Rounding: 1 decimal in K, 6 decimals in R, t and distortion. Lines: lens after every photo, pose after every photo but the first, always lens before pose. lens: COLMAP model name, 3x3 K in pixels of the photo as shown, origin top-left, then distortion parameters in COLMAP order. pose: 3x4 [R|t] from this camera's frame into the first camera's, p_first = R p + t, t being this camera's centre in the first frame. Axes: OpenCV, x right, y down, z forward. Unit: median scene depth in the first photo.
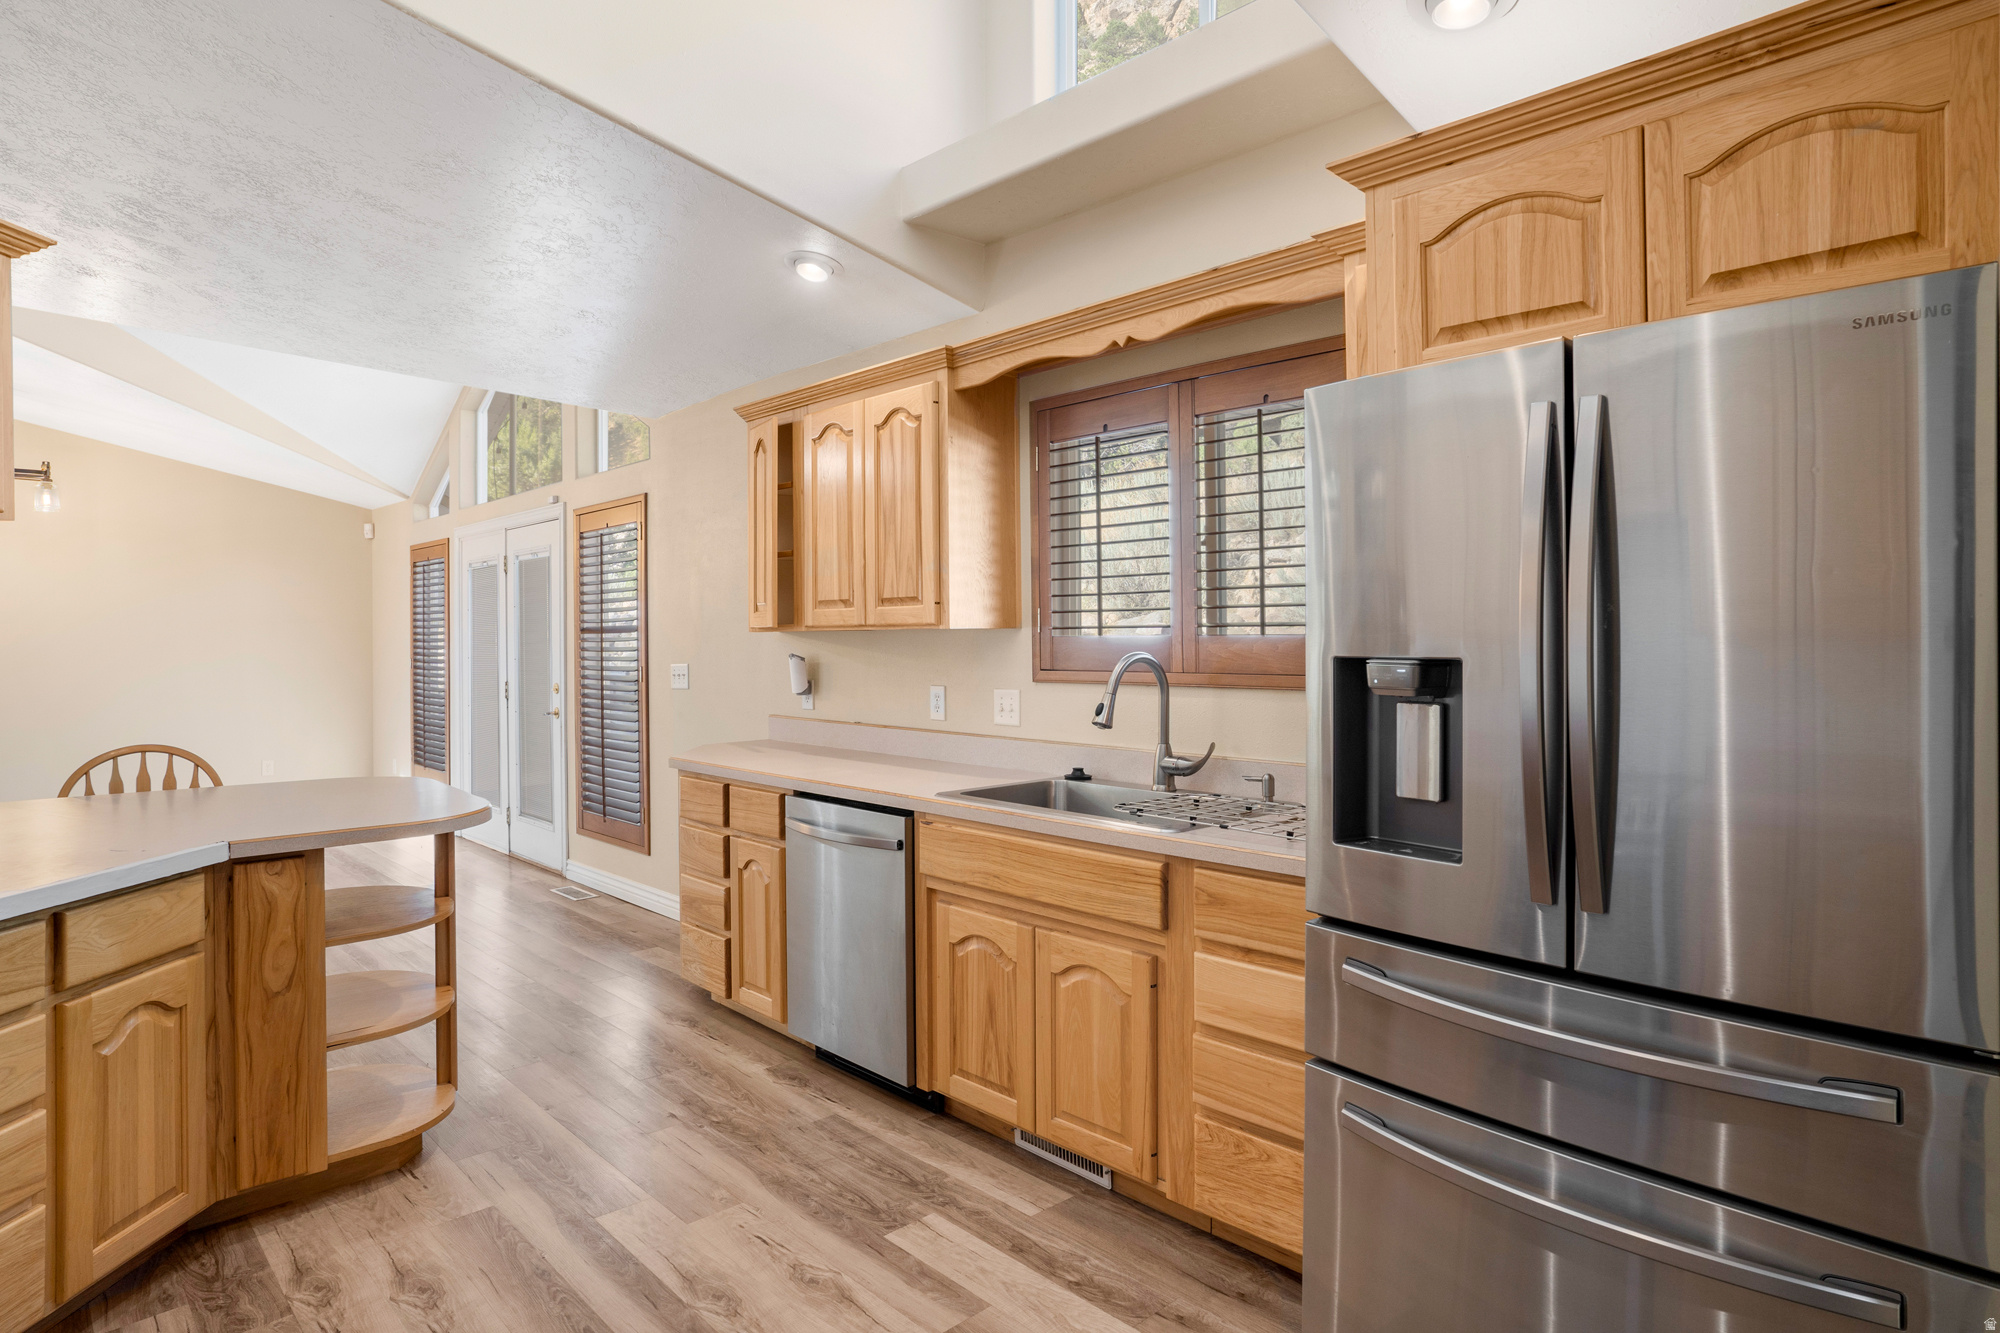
lens RADIAL K [[1127.9, 0, 998.0], [0, 1127.9, 614.9], [0, 0, 1]] dist [-0.061304, 0.036271]
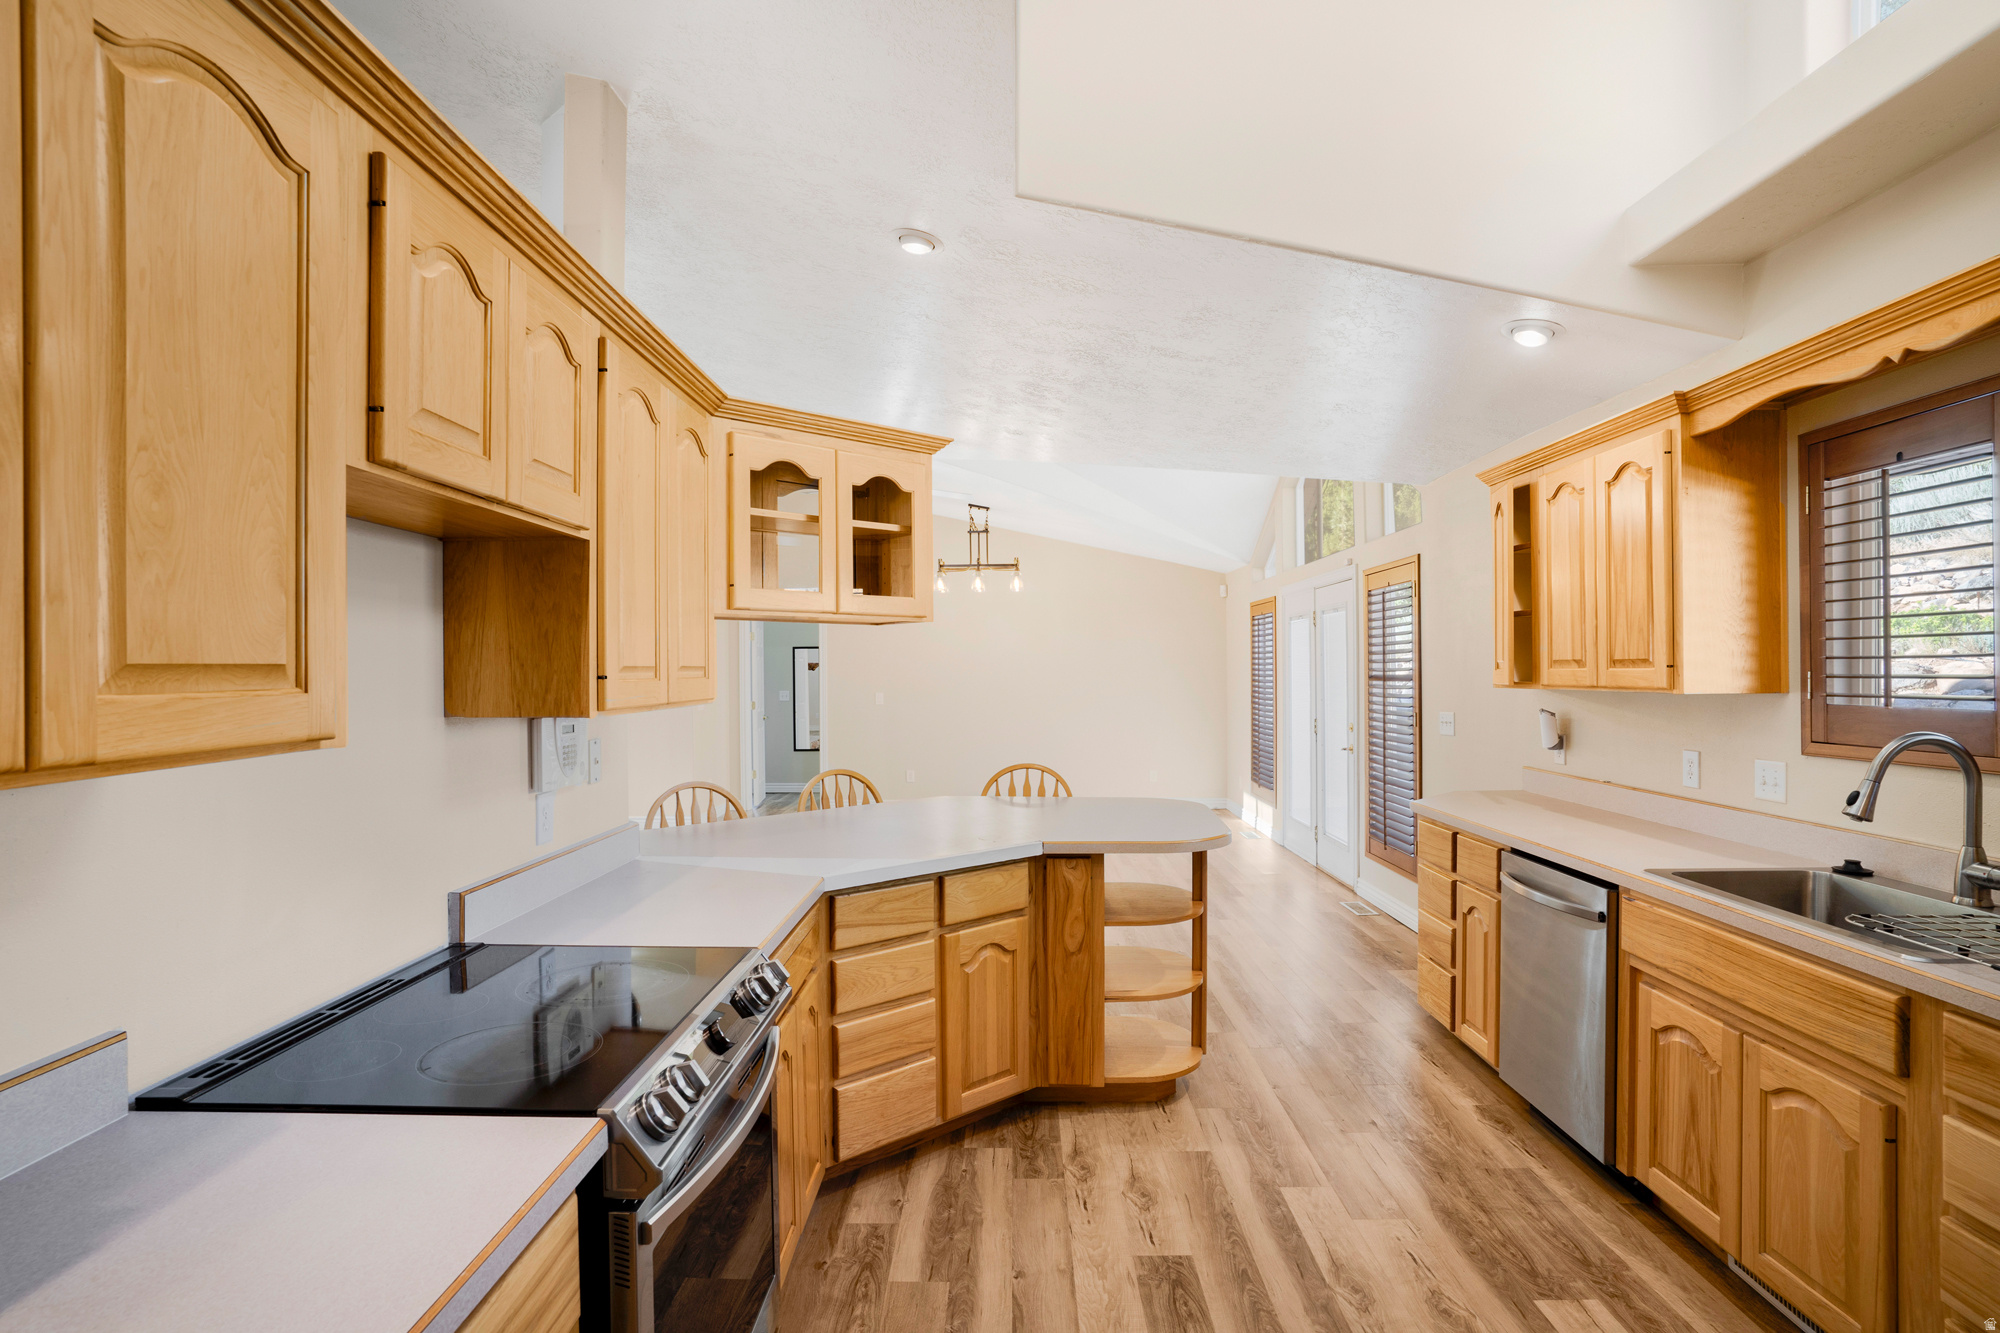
lens RADIAL K [[1018.9, 0, 1000.0], [0, 1018.9, 666.5], [0, 0, 1]] dist [-0.067609, 0.033881]
pose [[0.719720, 0.002535, -0.694260, 0.141543], [0.010001, 0.999852, 0.014018, -0.032287], [0.694192, -0.017032, 0.719588, 0.014780]]
